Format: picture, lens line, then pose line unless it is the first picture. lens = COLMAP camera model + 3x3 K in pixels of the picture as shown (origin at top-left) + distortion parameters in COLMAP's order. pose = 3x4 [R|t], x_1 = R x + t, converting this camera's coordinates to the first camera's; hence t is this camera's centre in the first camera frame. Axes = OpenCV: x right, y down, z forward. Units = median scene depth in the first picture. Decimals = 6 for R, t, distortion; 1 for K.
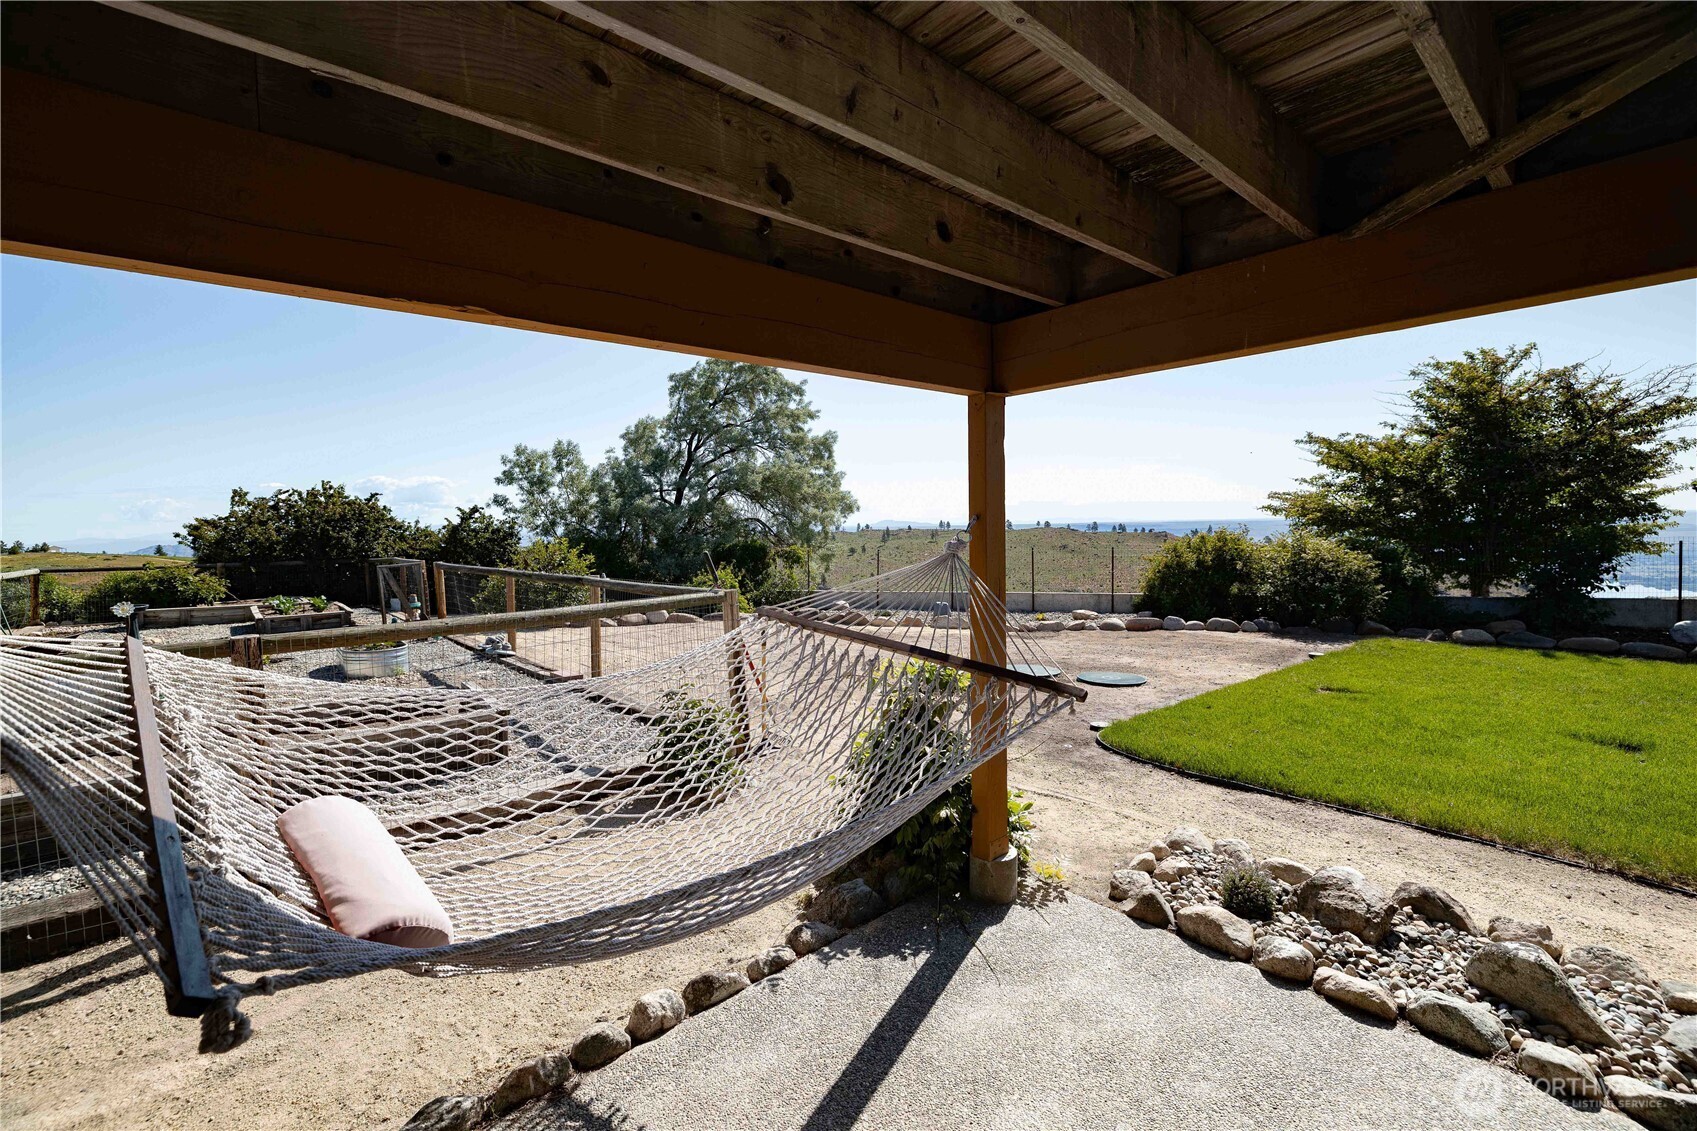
lens RADIAL K [[712.2, 0, 840.9], [0, 712.2, 560.1], [0, 0, 1]] dist [-0.000001, -0.000277]
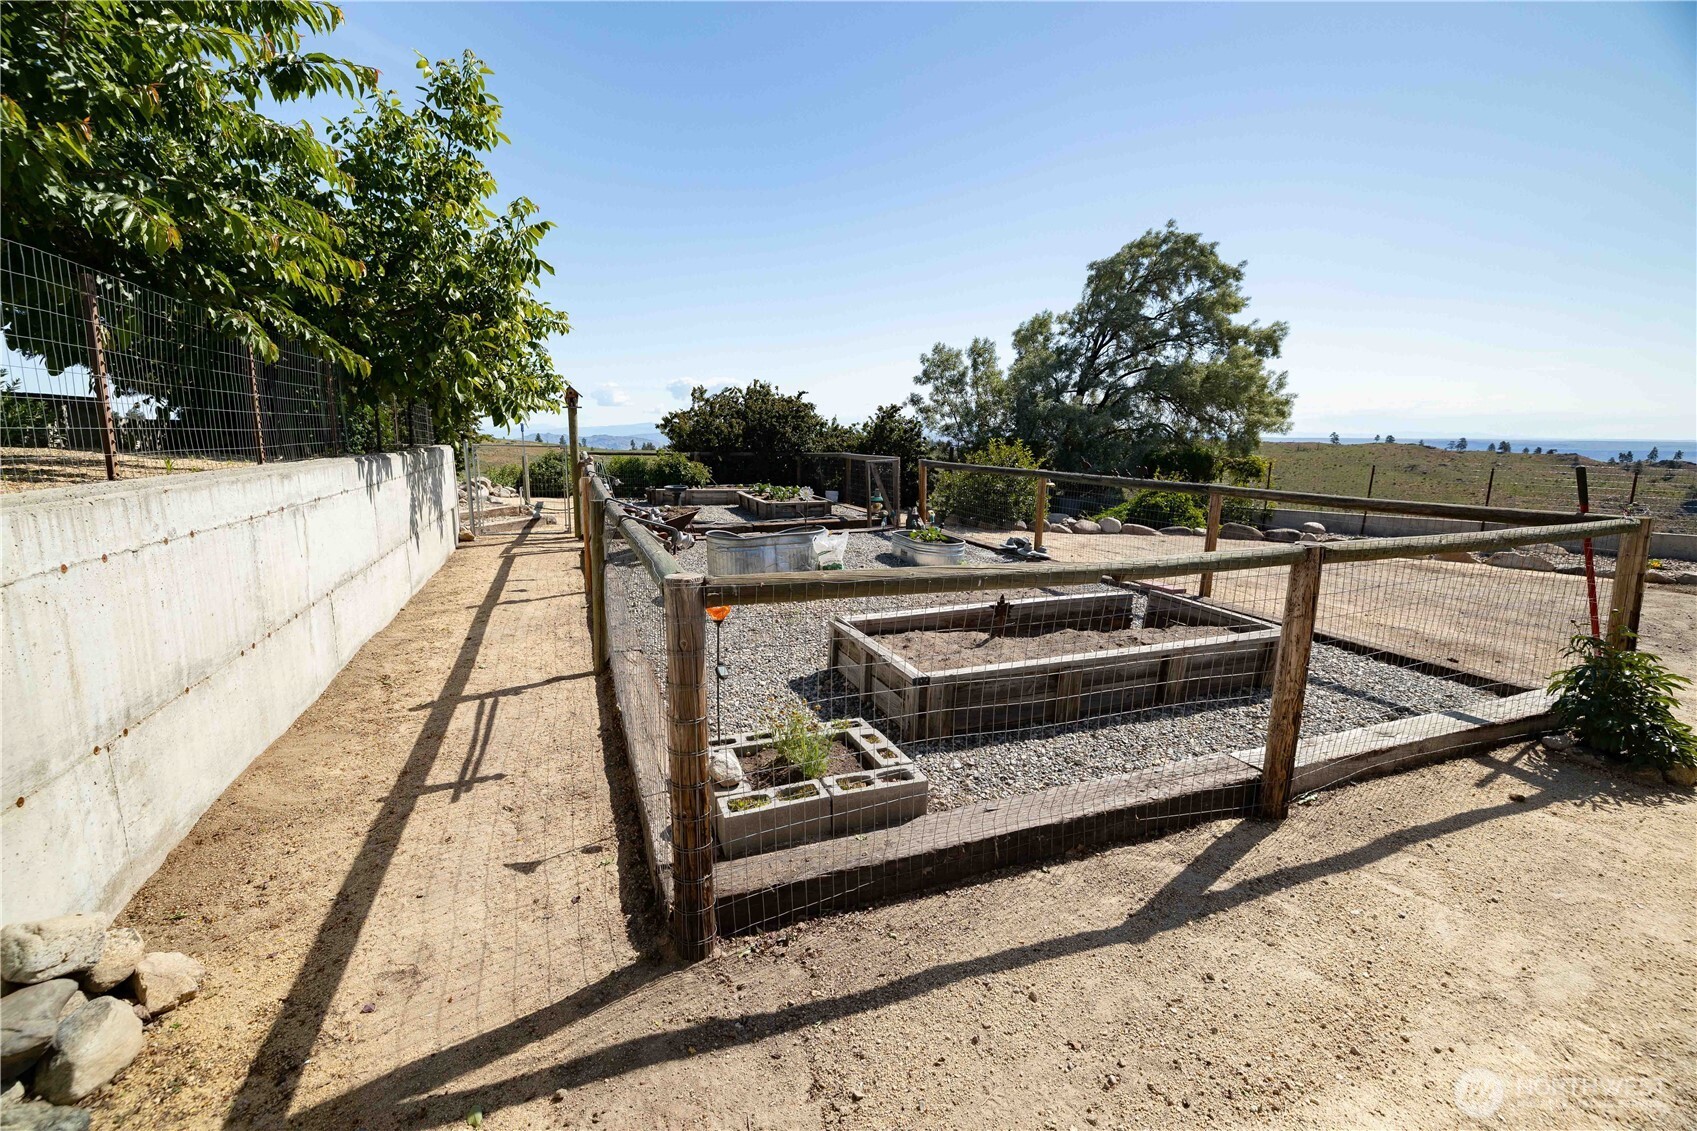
lens RADIAL K [[712.2, 0, 840.9], [0, 712.2, 560.1], [0, 0, 1]] dist [-0.000001, -0.000277]
pose [[0.932808, 0.090305, -0.348876, -0.151311], [-0.043473, 0.989222, 0.139821, 0.004056], [0.357743, -0.115260, 0.926680, -0.009302]]
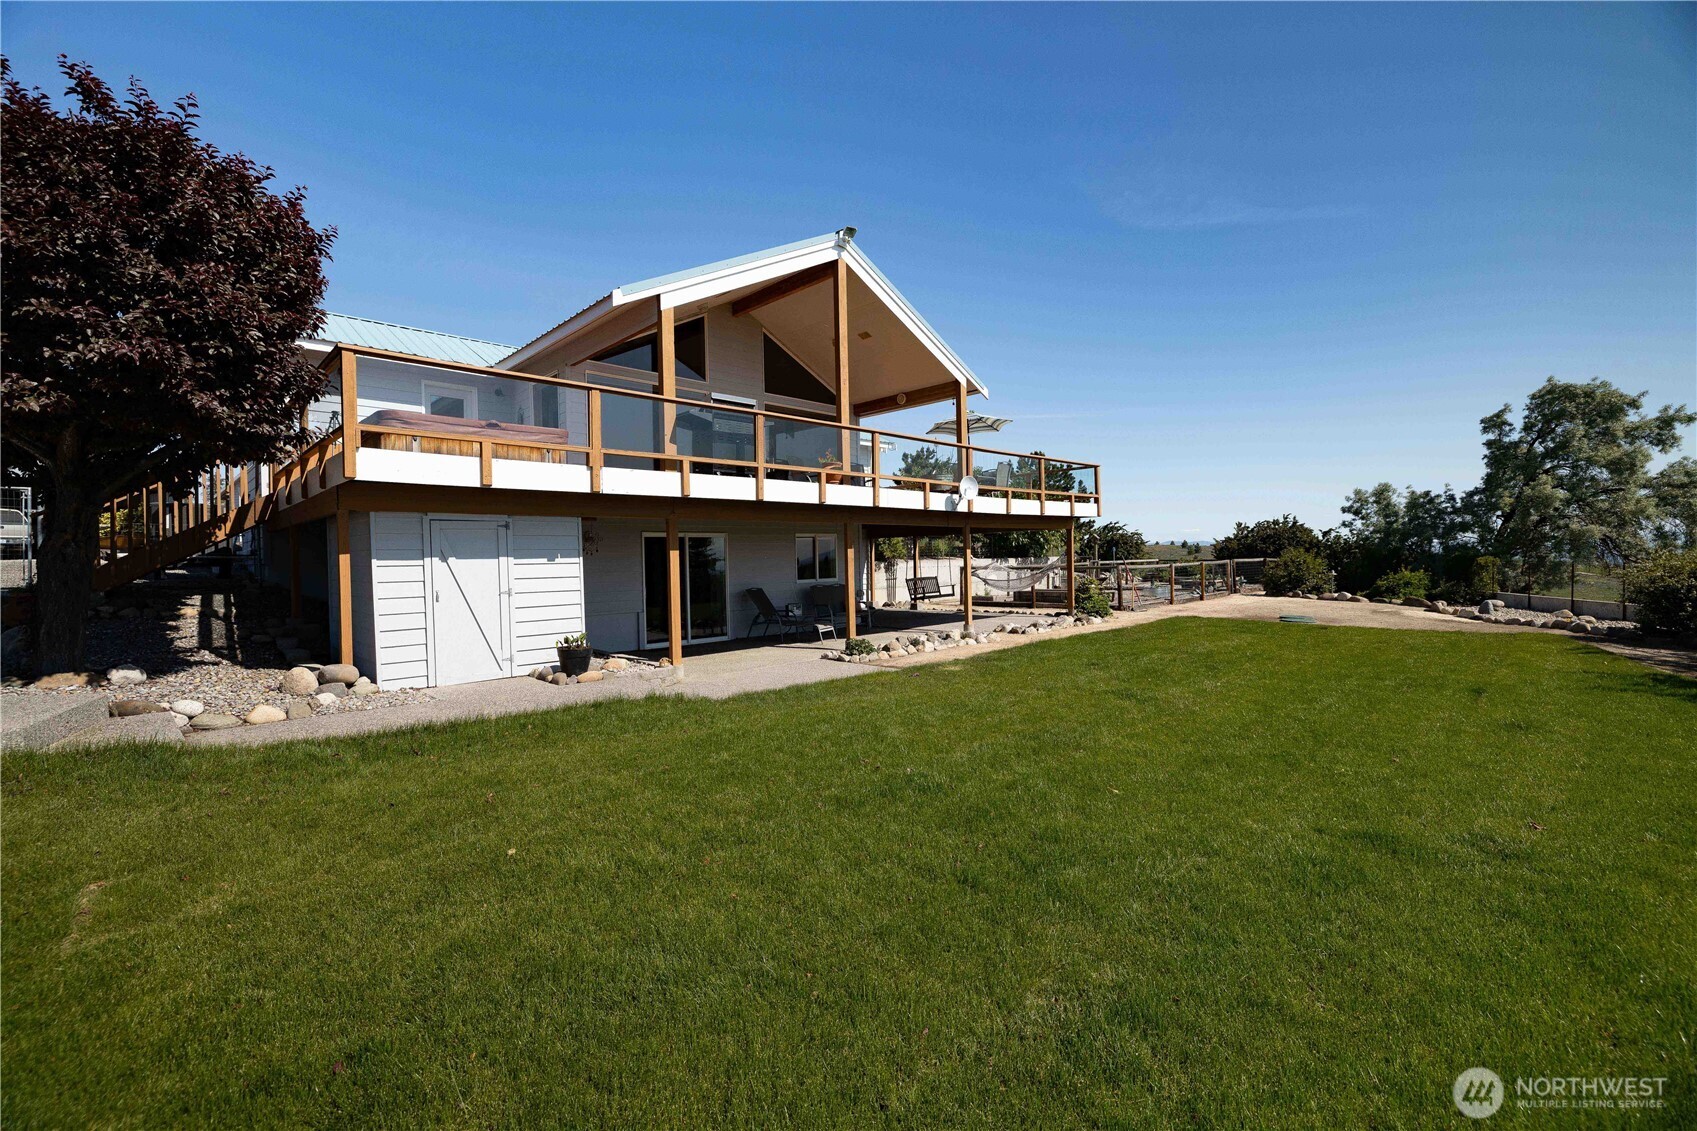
lens RADIAL K [[712.2, 0, 840.9], [0, 712.2, 560.1], [0, 0, 1]] dist [-0.000001, -0.000277]
pose [[0.047969, 0.024747, -0.998542, 0.782012], [-0.029853, 0.999282, 0.023331, -0.007094], [0.998403, 0.028690, 0.048674, -0.140587]]
